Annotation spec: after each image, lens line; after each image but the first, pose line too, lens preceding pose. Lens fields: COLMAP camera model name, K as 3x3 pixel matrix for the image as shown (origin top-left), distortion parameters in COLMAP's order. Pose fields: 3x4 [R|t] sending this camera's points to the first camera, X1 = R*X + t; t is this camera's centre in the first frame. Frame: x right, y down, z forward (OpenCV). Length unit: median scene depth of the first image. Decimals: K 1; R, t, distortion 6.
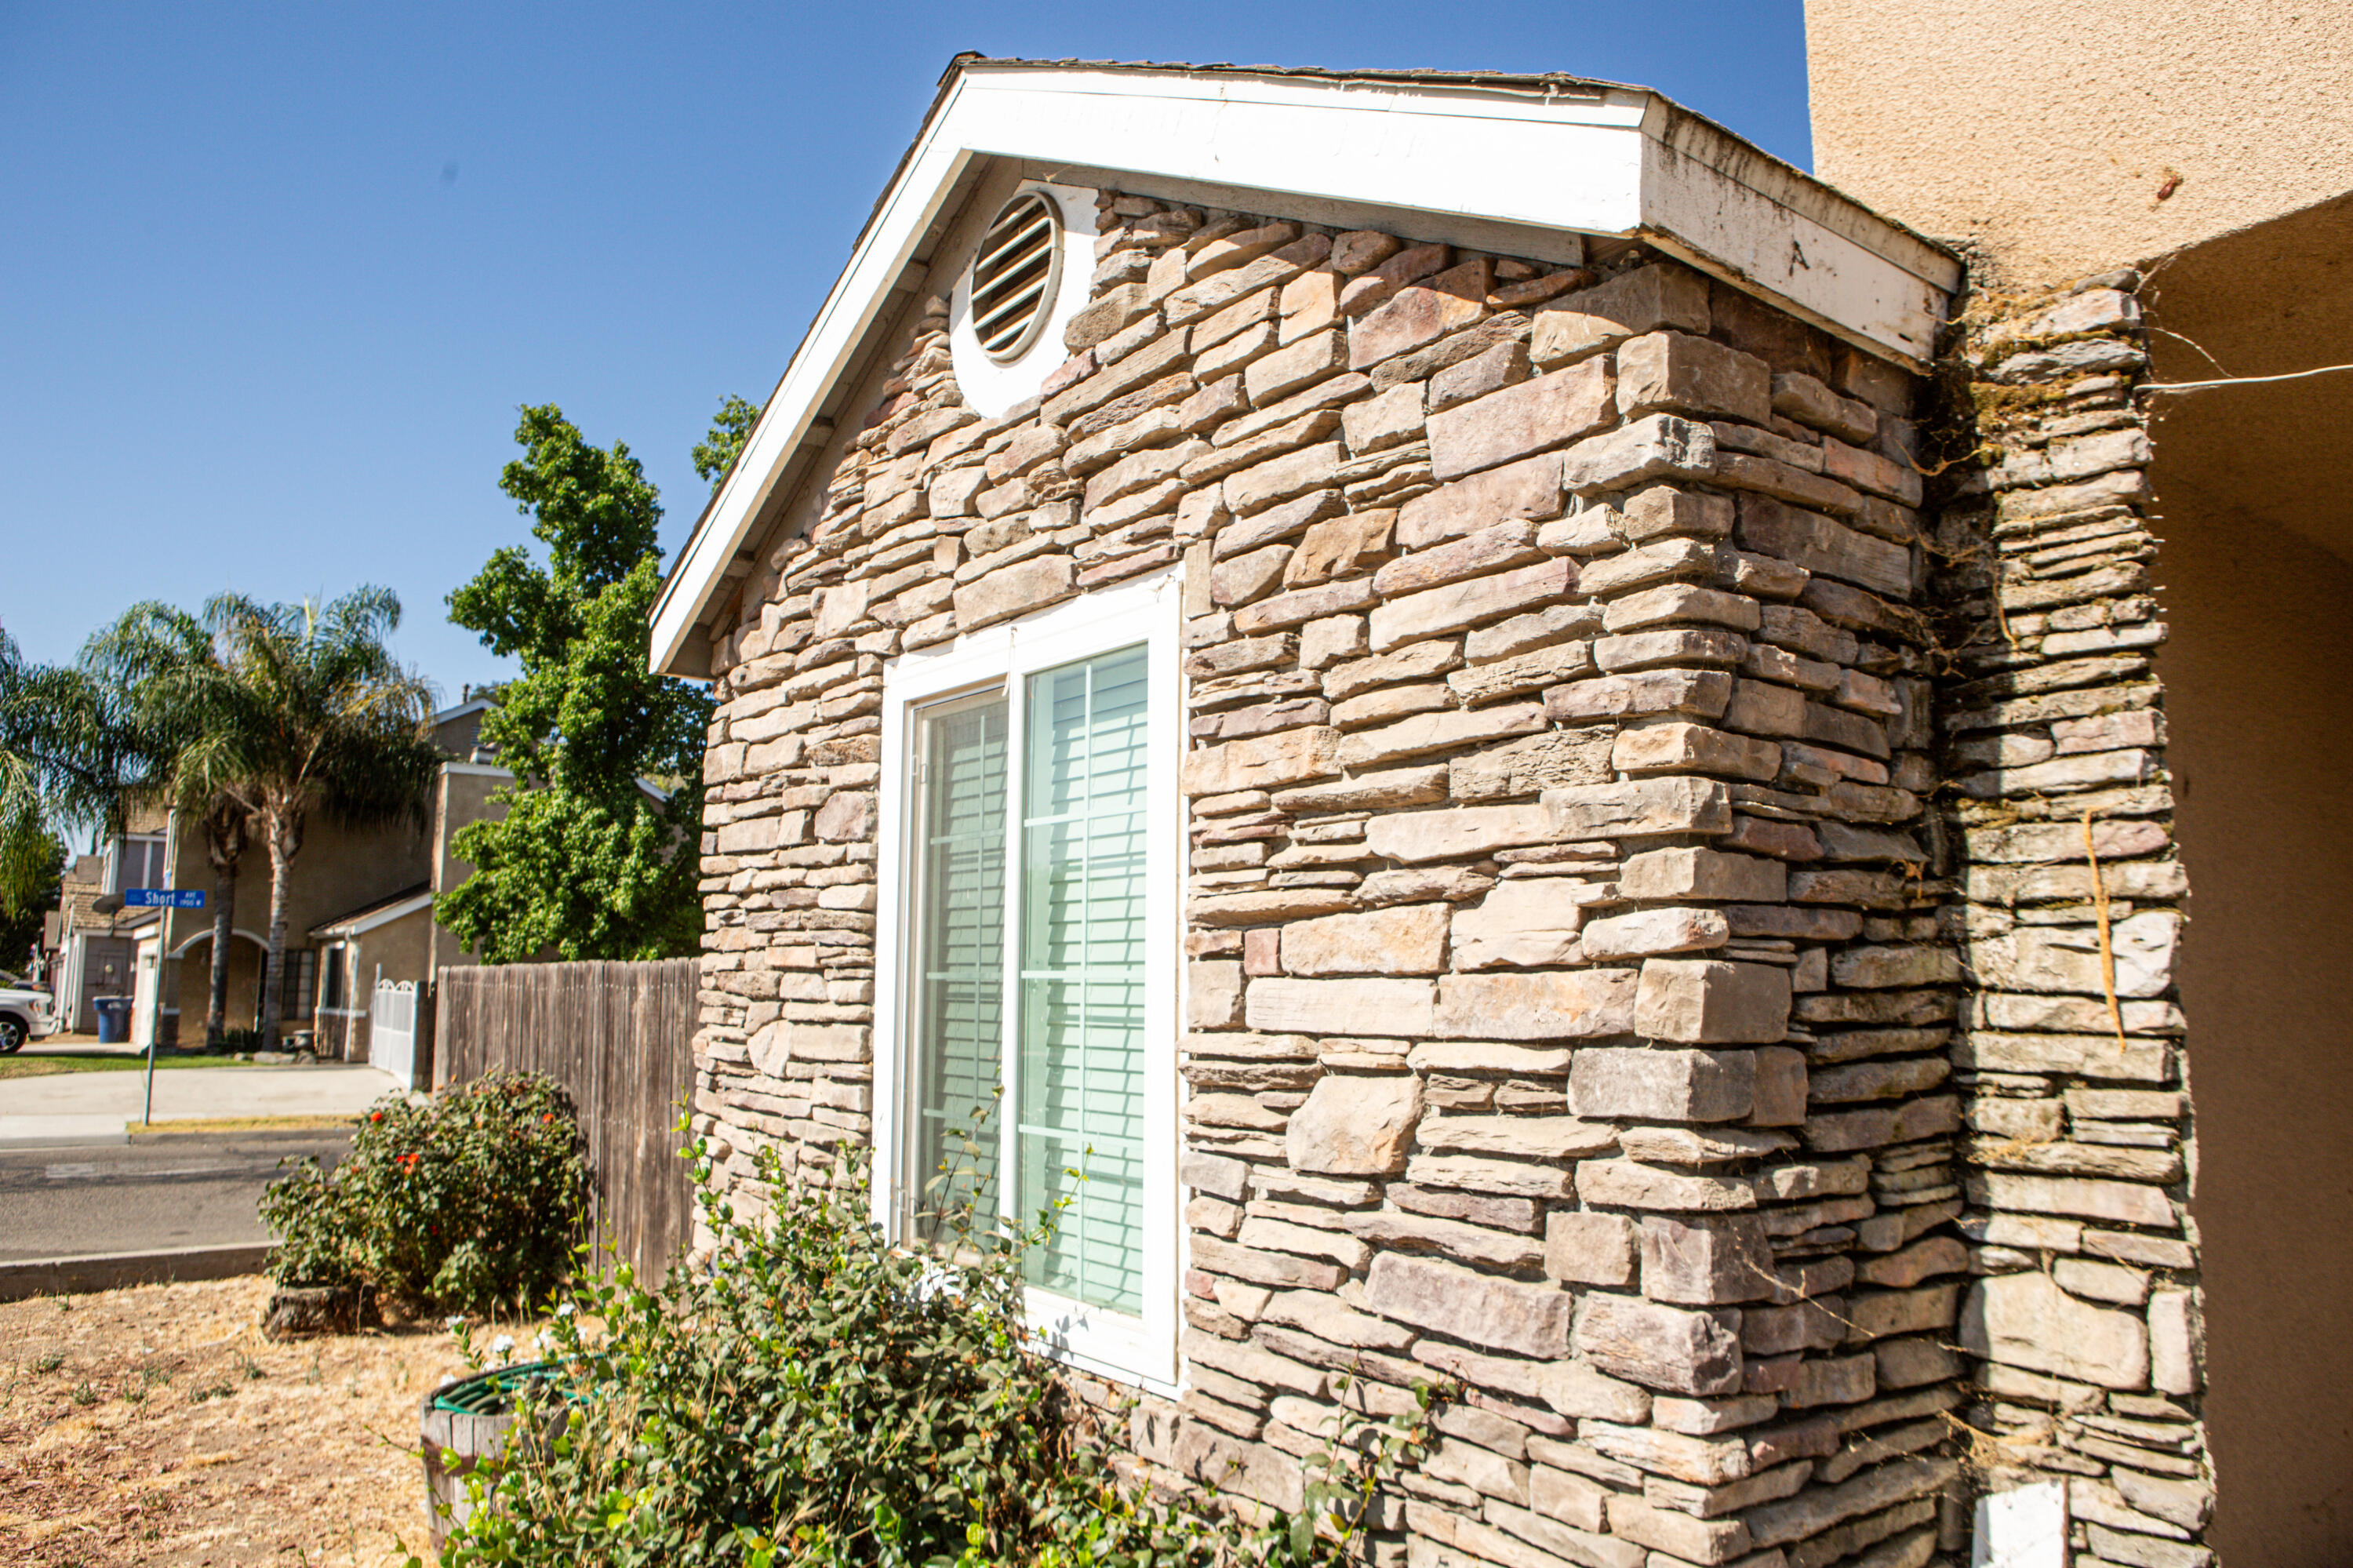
lens RADIAL K [[1613.5, 0, 1176.5], [0, 1613.5, 784.0], [0, 0, 1]] dist [-0.098108, 0.071600]
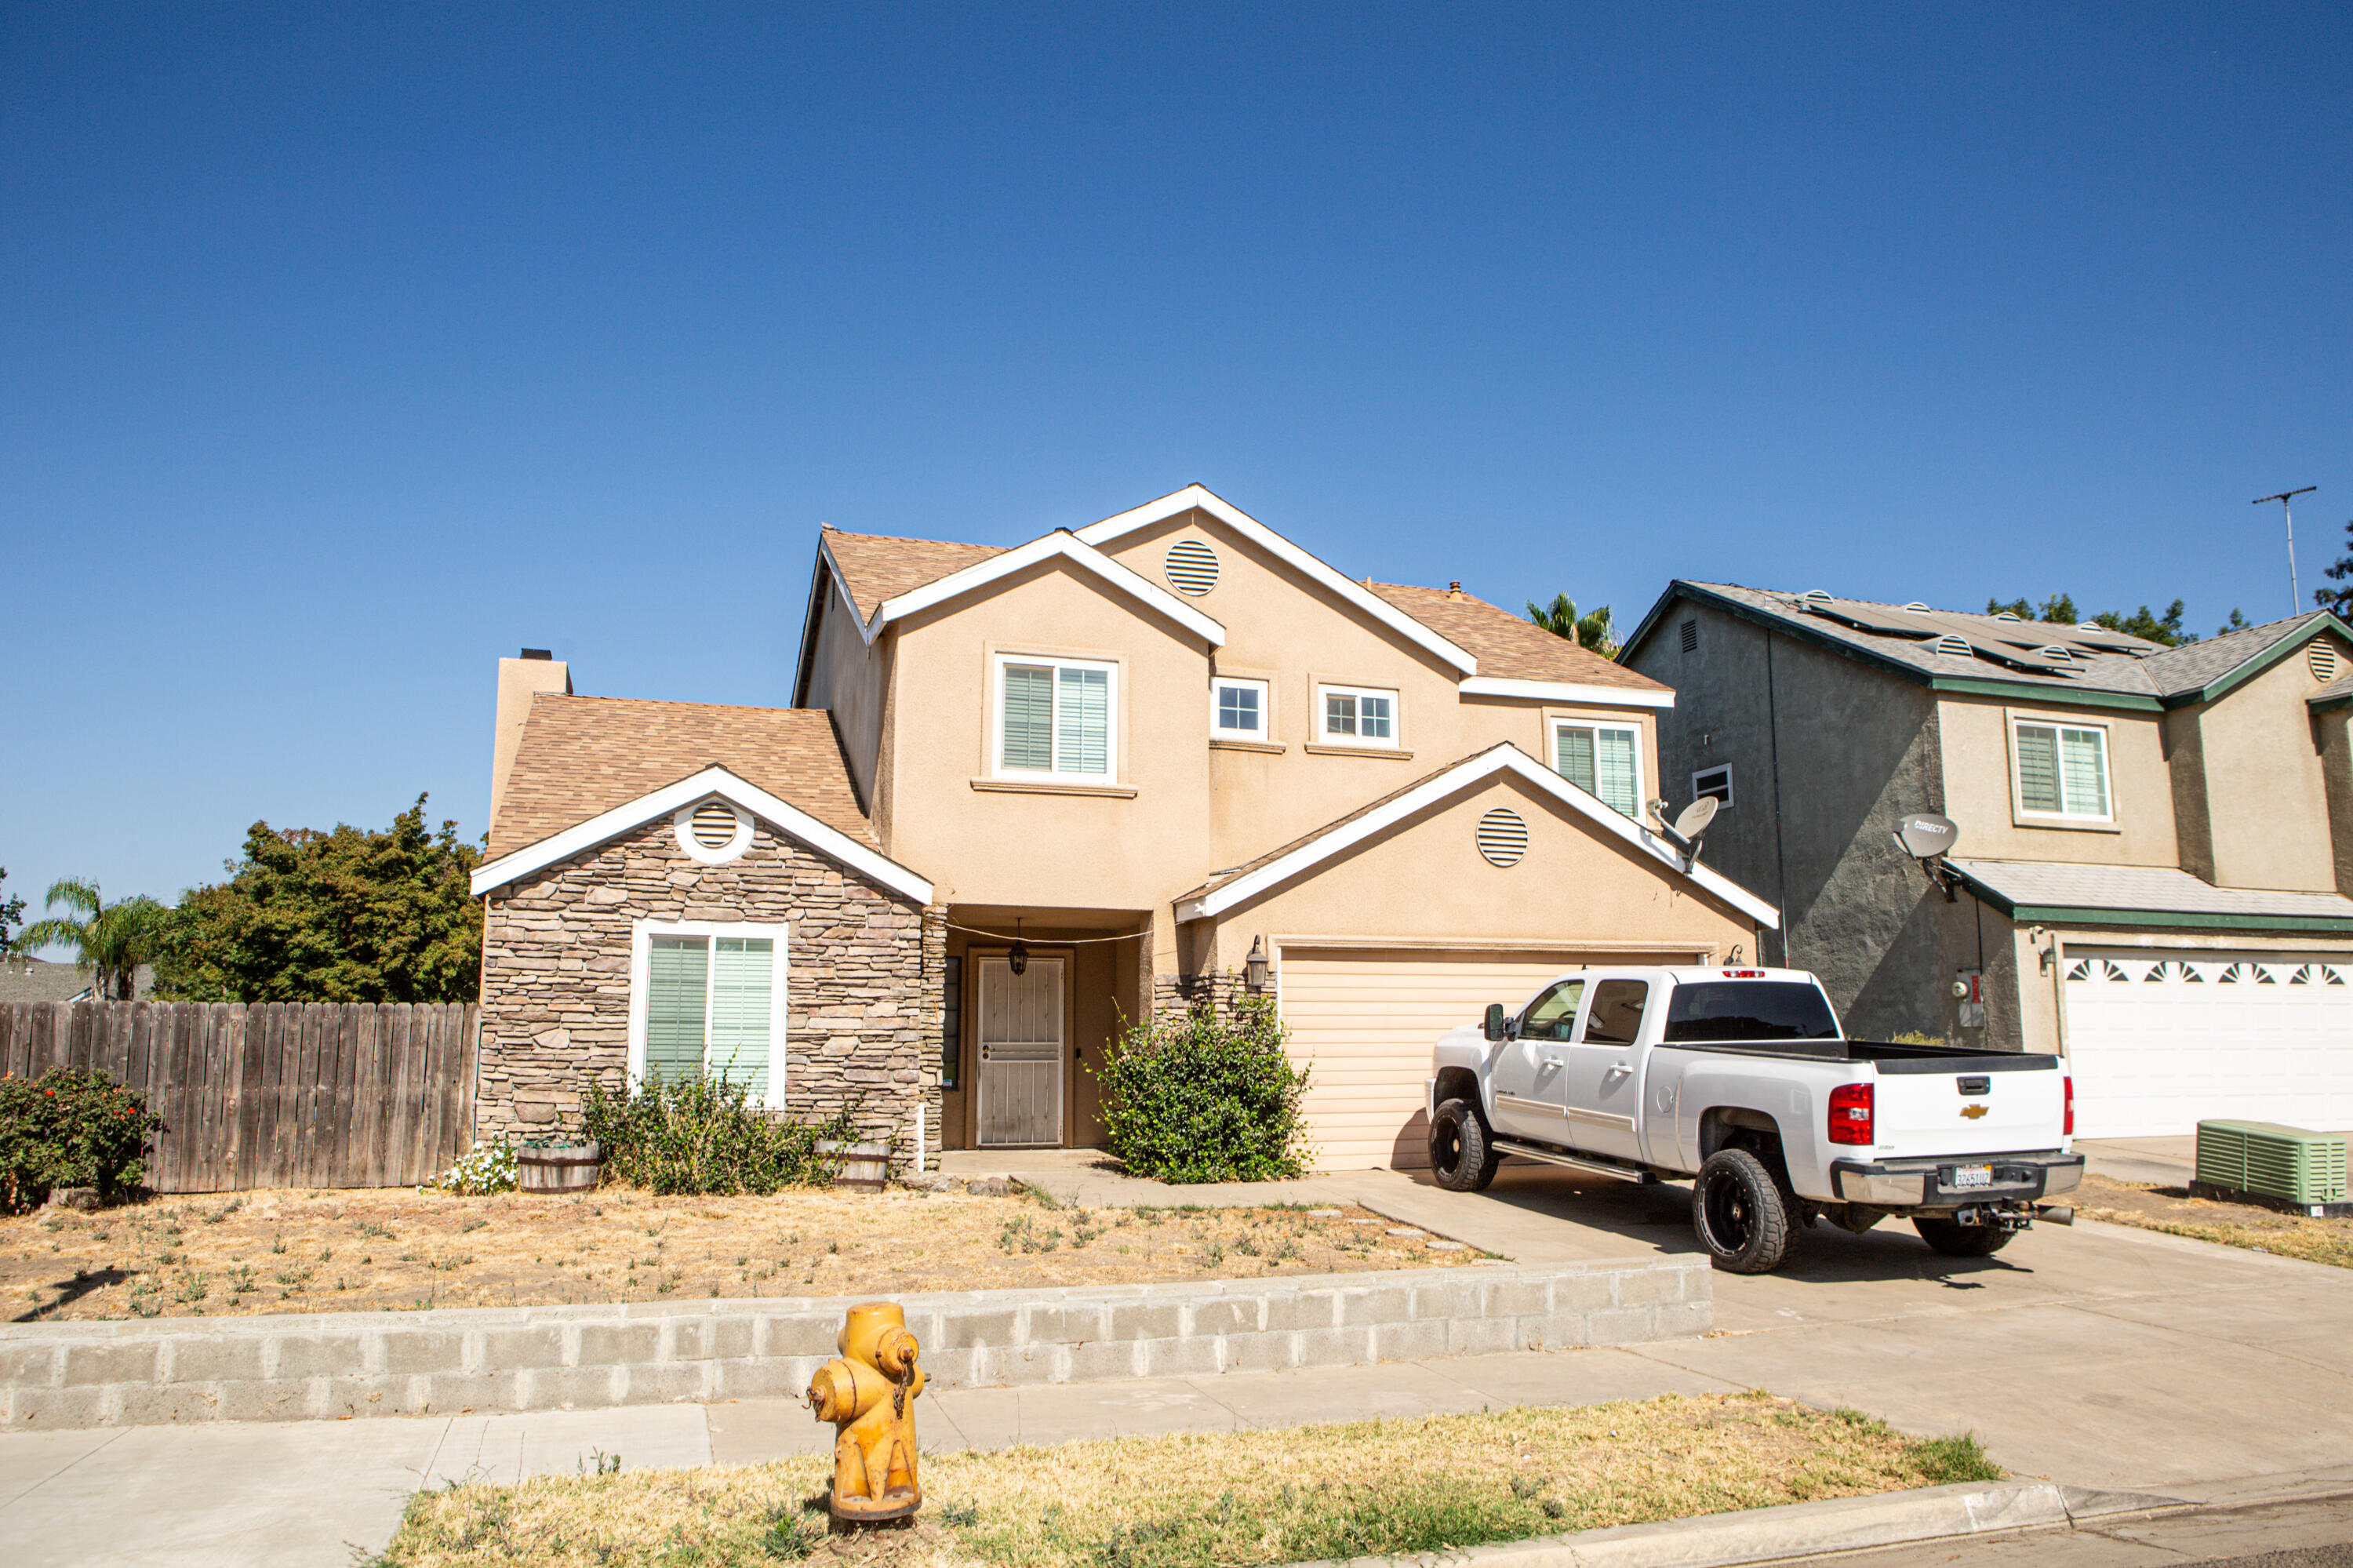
lens RADIAL K [[1643.6, 0, 1182.3], [0, 1643.6, 775.3], [0, 0, 1]] dist [-0.099934, 0.081130]
pose [[0.326766, 0.151711, 0.932849, -5.273708], [-0.112799, 0.986237, -0.120881, -0.161837], [-0.938350, -0.065724, 0.339382, -2.050861]]
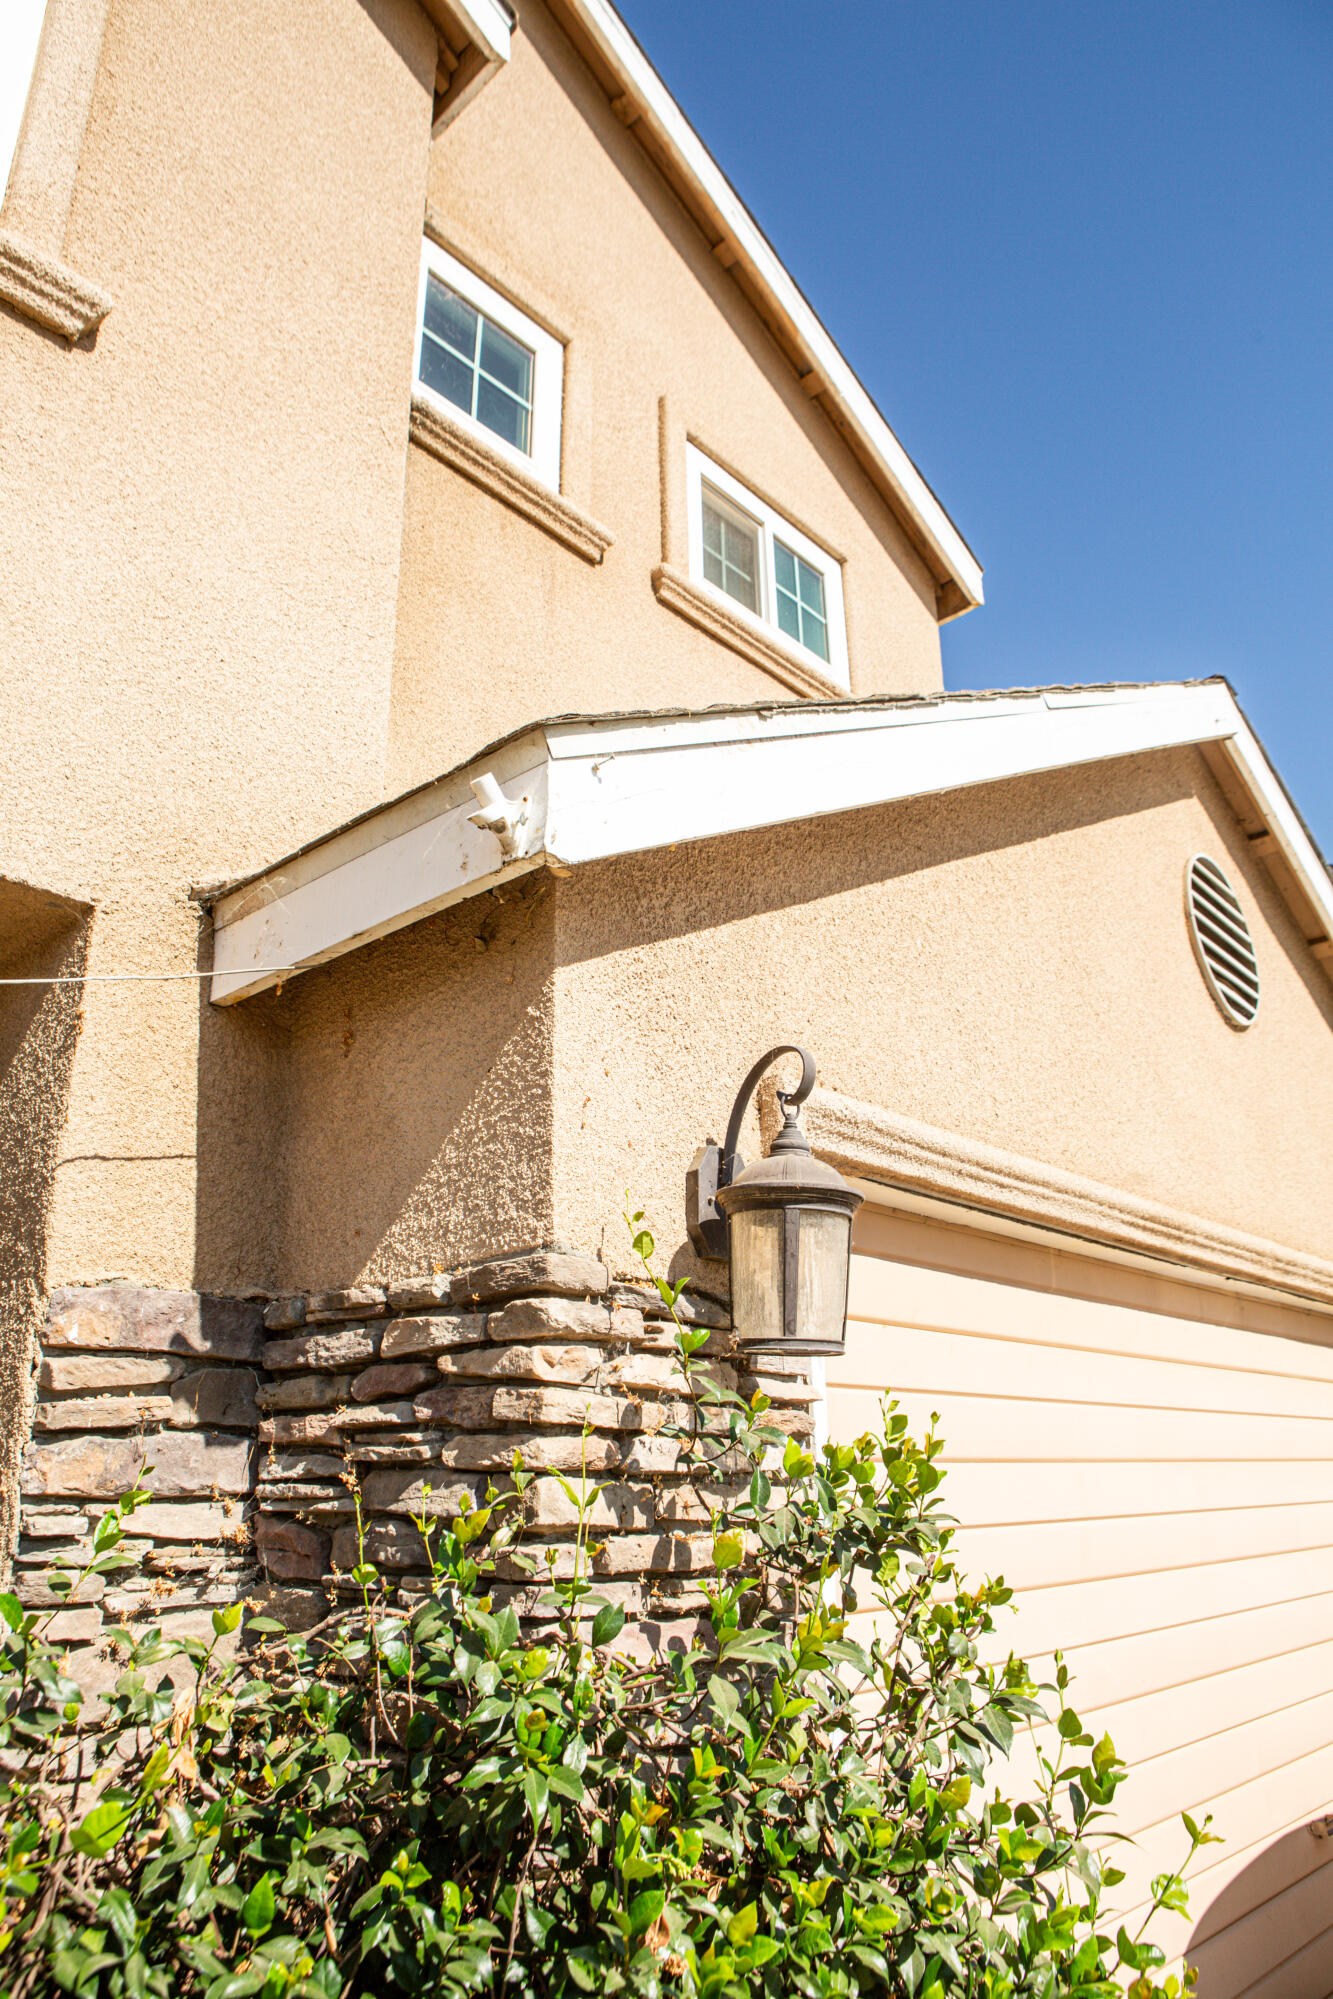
lens RADIAL K [[1370.7, 0, 674.1], [0, 1370.7, 991.2], [0, 0, 1]] dist [-0.098108, 0.071600]
pose [[-0.183740, 0.343085, 0.921158, 0.228123], [-0.100320, 0.925675, -0.364778, -0.050692], [-0.977842, -0.159434, -0.135665, 0.067708]]
